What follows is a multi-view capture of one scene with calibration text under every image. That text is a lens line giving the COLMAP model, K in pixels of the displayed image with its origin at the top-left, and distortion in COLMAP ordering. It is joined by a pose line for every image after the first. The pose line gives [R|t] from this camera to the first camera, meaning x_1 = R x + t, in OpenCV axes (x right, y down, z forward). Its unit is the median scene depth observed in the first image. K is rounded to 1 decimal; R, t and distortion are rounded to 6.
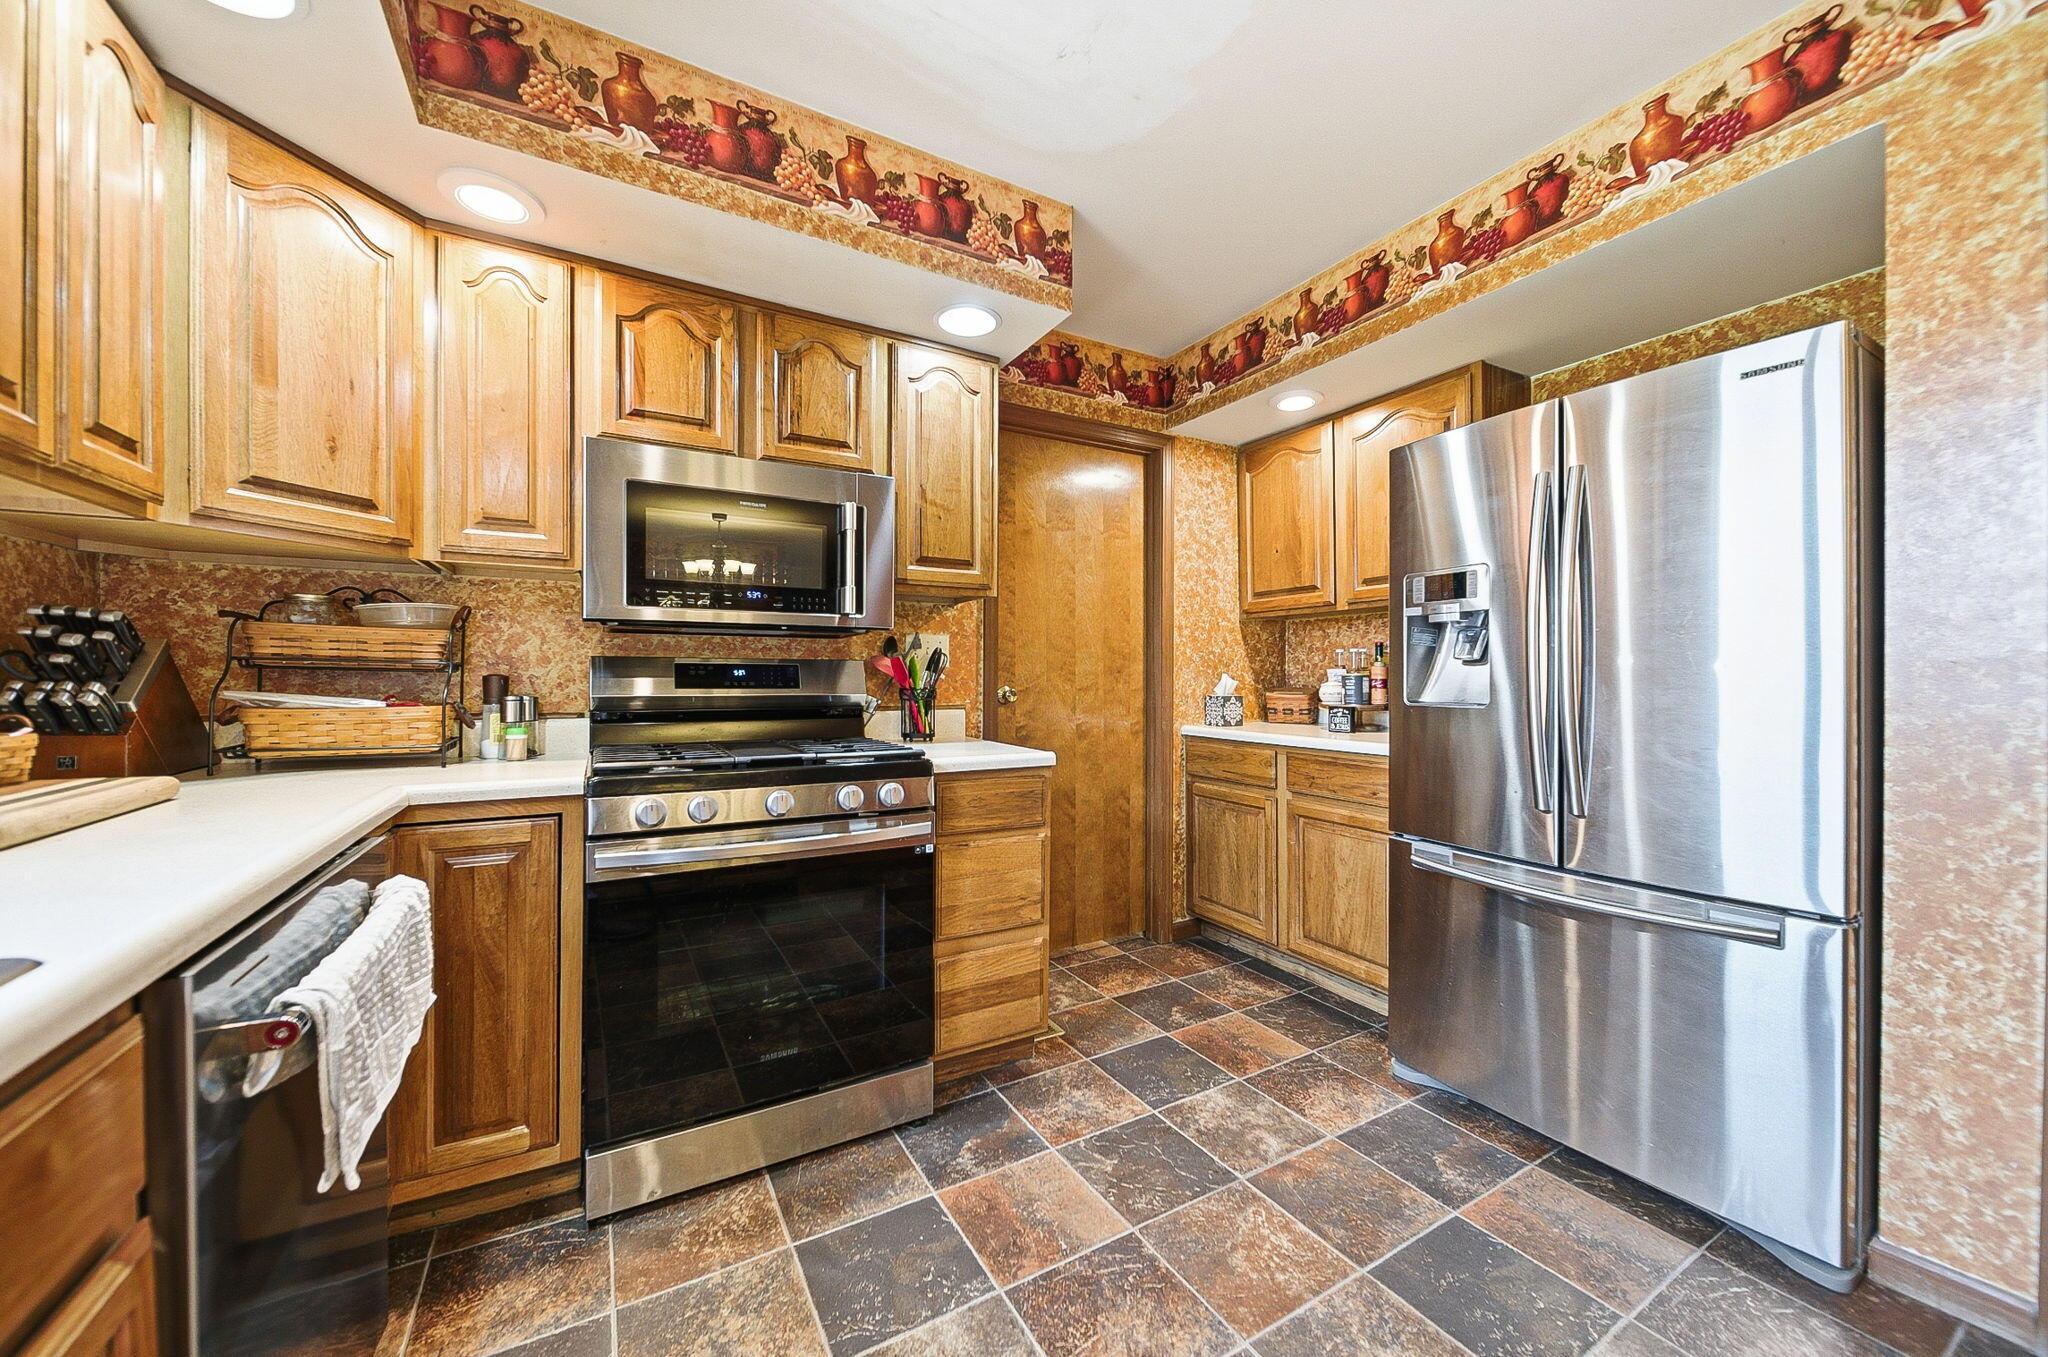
lens RADIAL K [[741.7, 0, 1034.3], [0, 741.7, 680.4], [0, 0, 1]] dist [-0.001006, -0.001619]
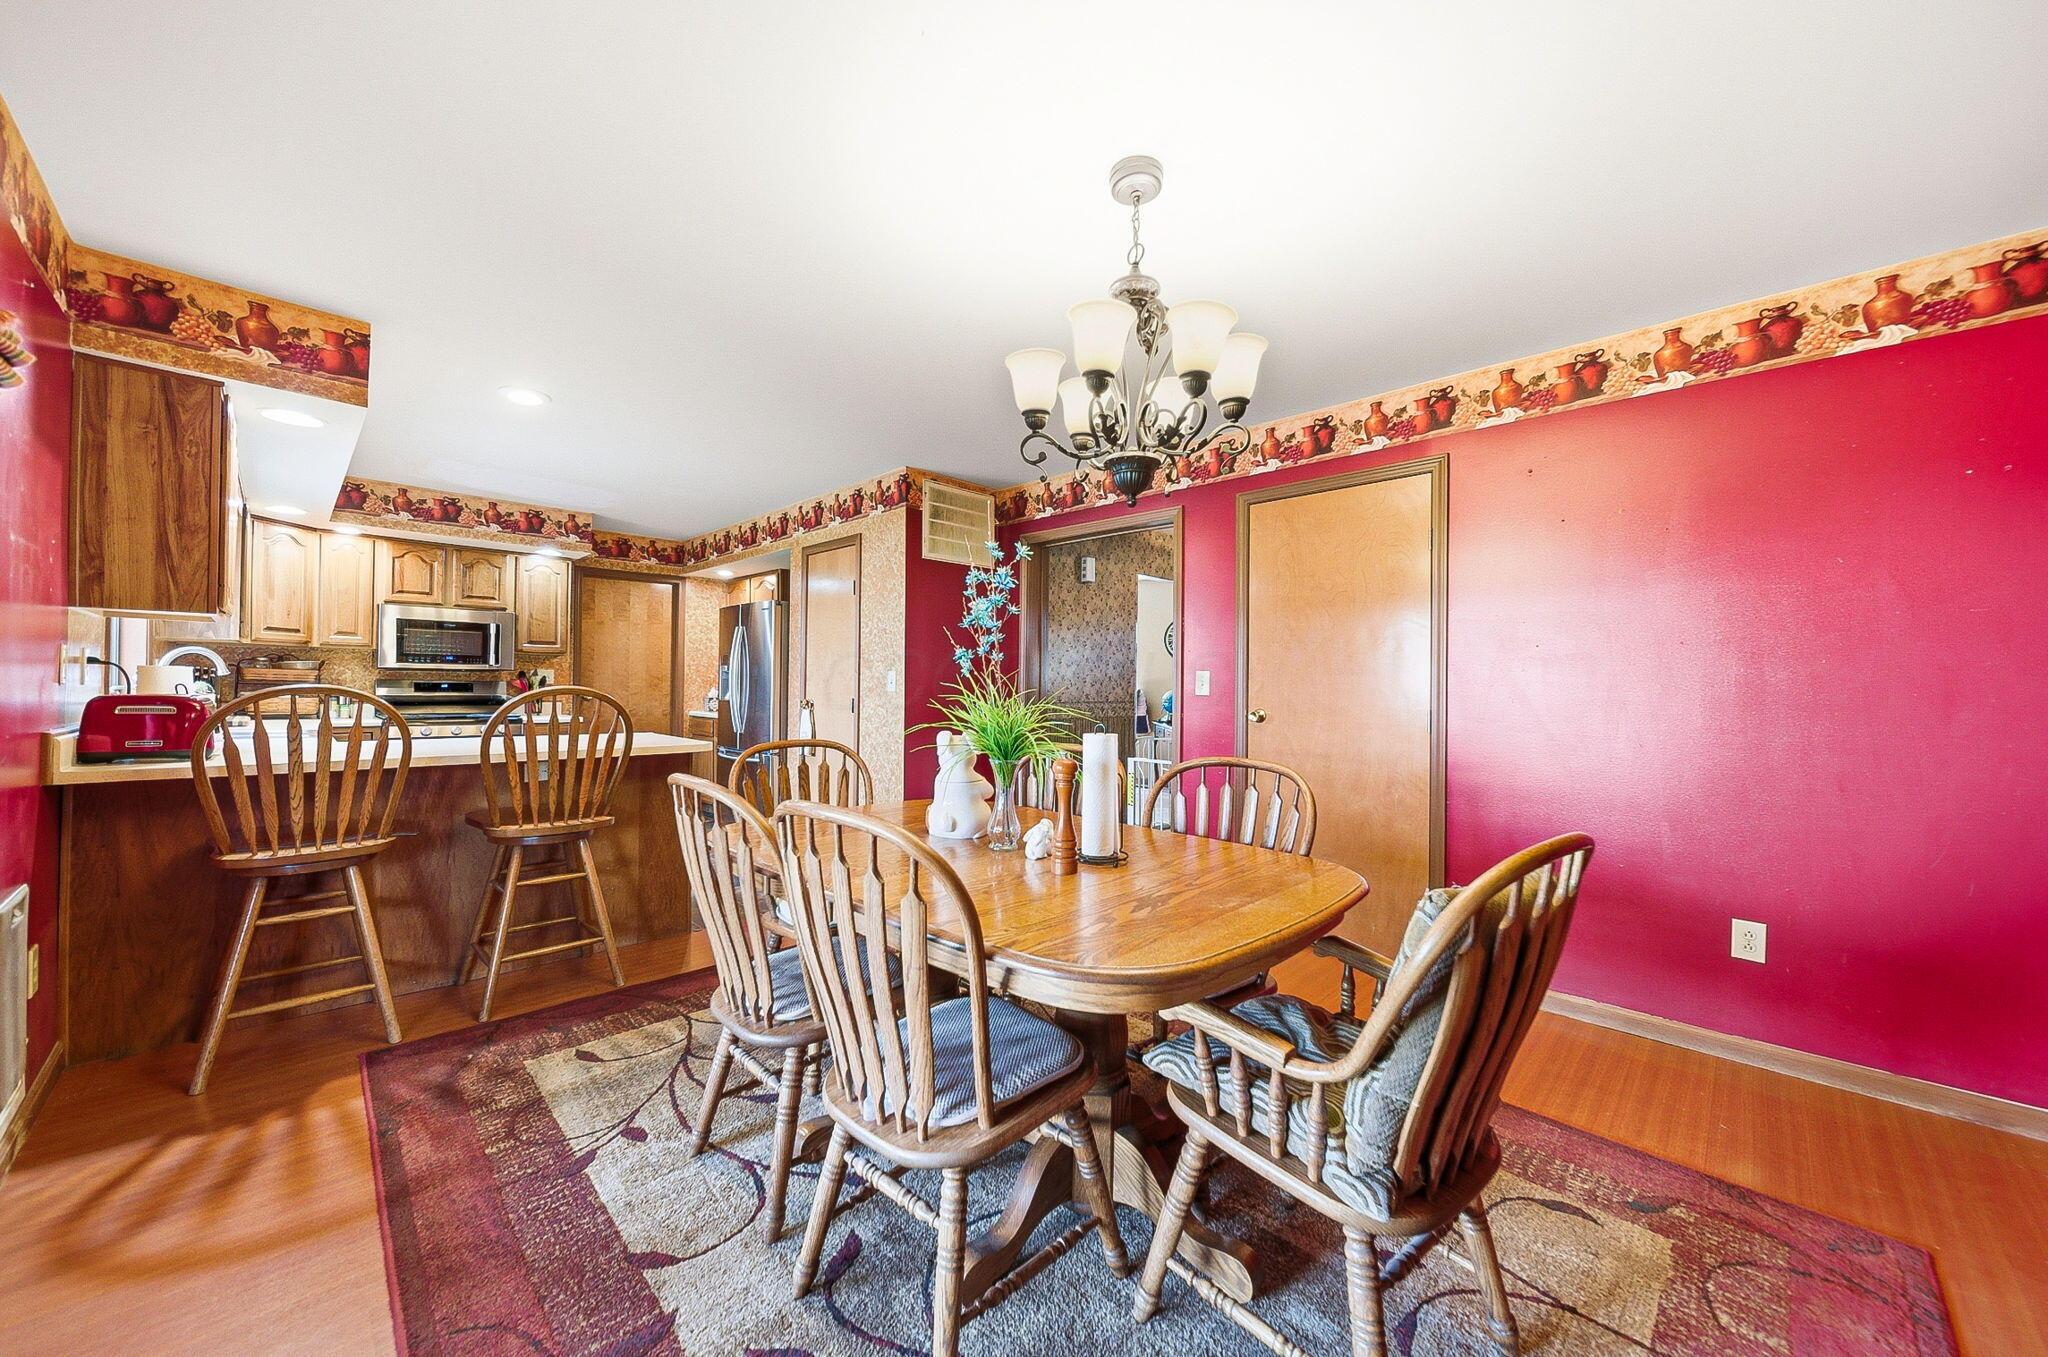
lens RADIAL K [[741.7, 0, 1035.1], [0, 741.7, 678.0], [0, 0, 1]] dist [-0.001006, -0.001619]
pose [[0.964134, 0.010843, 0.265196, 0.957946], [-0.007501, 0.999879, -0.013609, -0.021130], [-0.265311, 0.011131, 0.964099, -2.155061]]
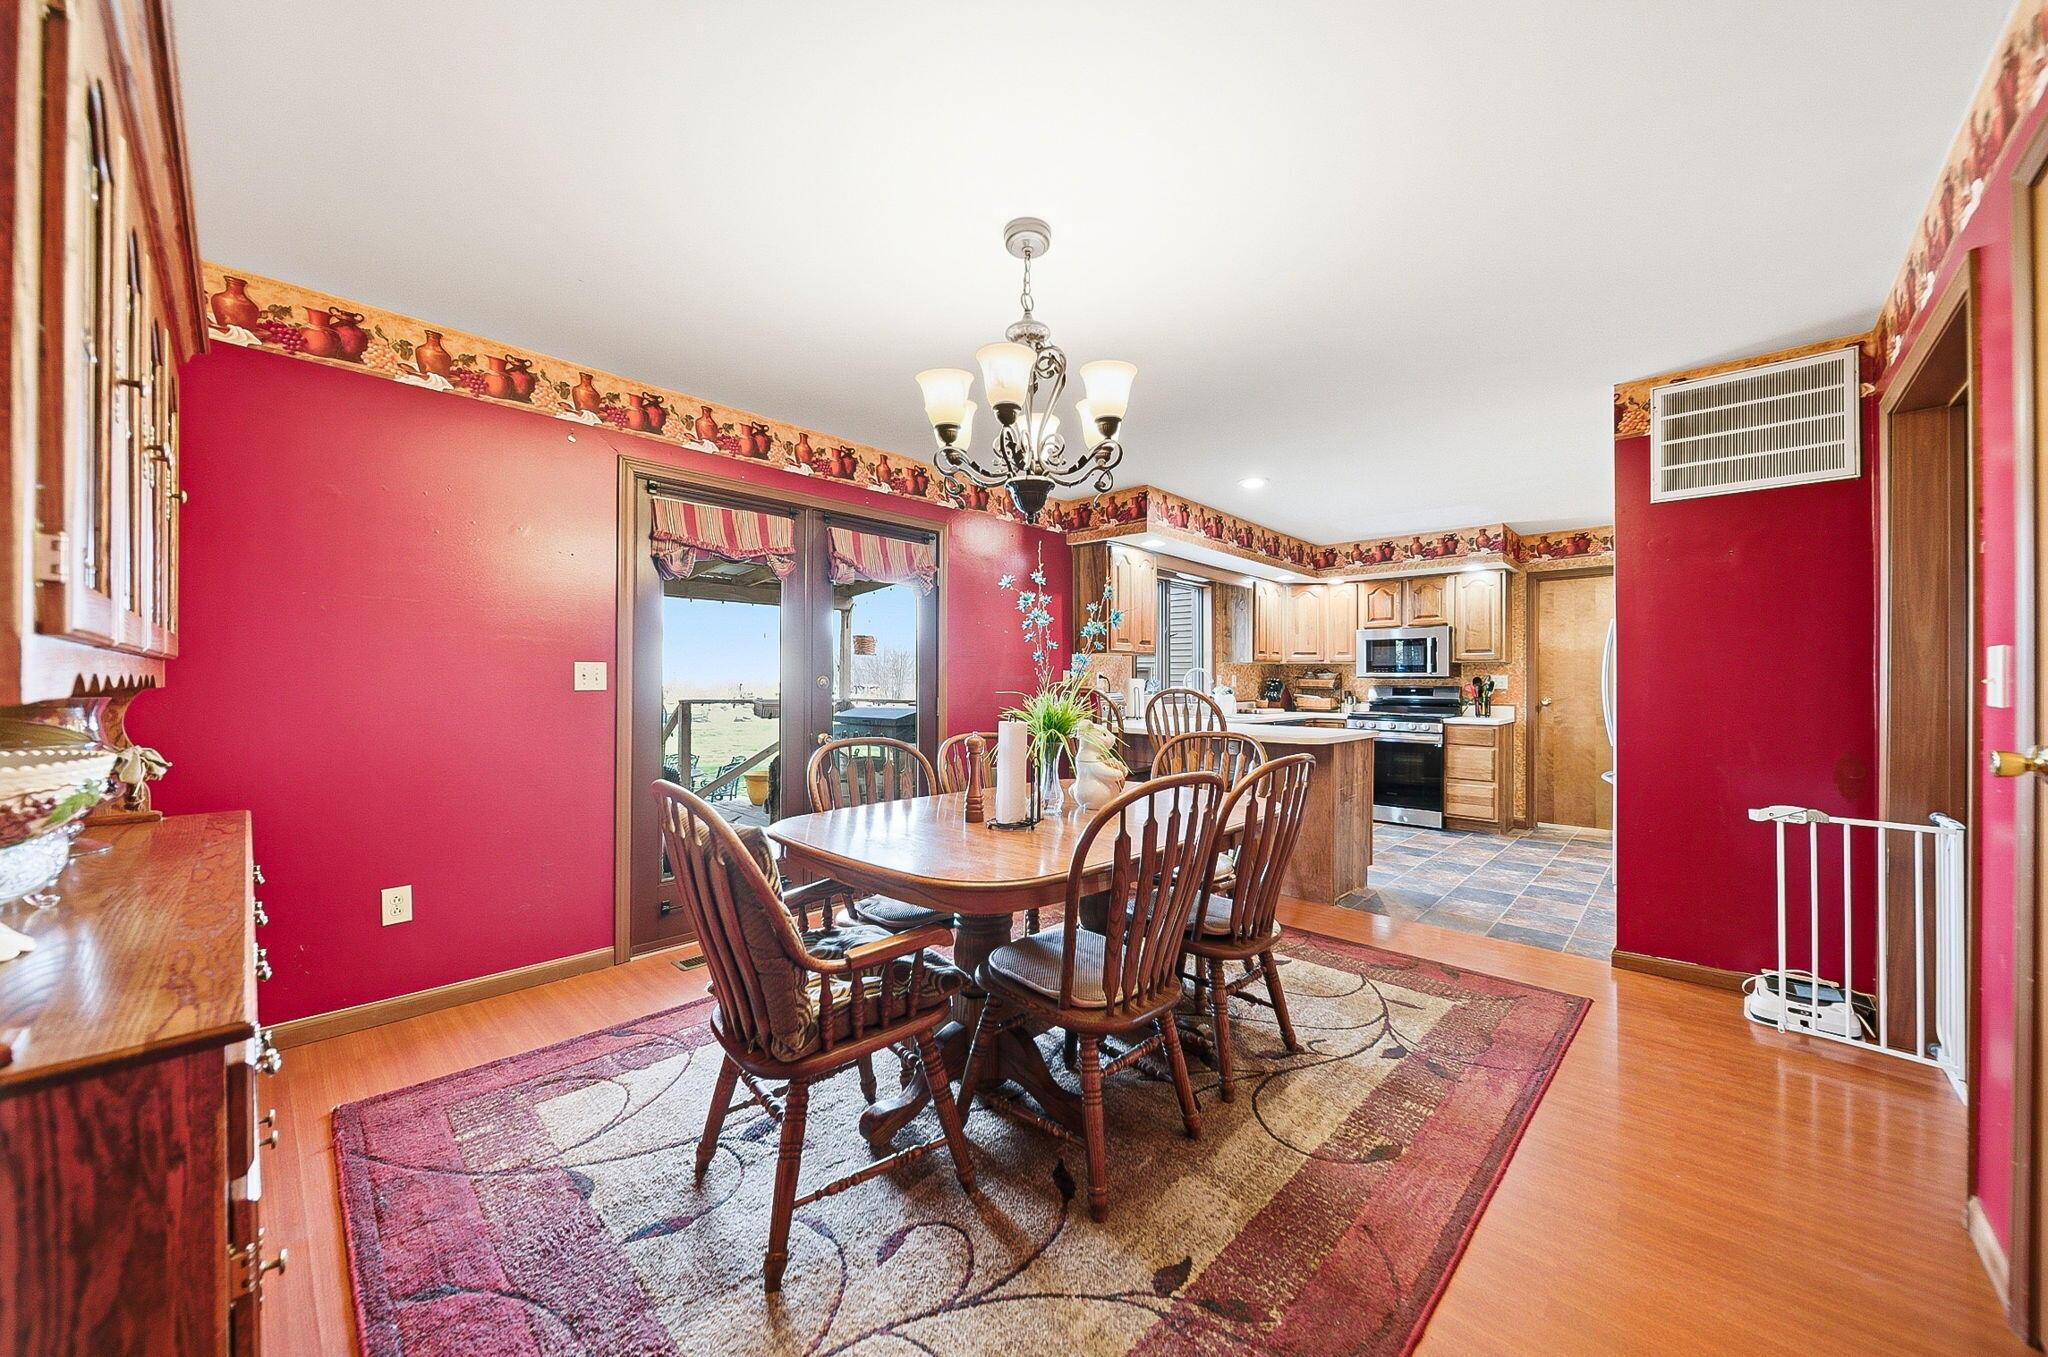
lens RADIAL K [[741.7, 0, 1023.1], [0, 741.7, 681.8], [0, 0, 1]] dist [-0.001006, -0.001619]
pose [[0.282160, -0.004784, -0.959355, 2.366106], [-0.008560, 0.999935, -0.007504, -0.011913], [0.959329, 0.010329, 0.282101, -1.601582]]
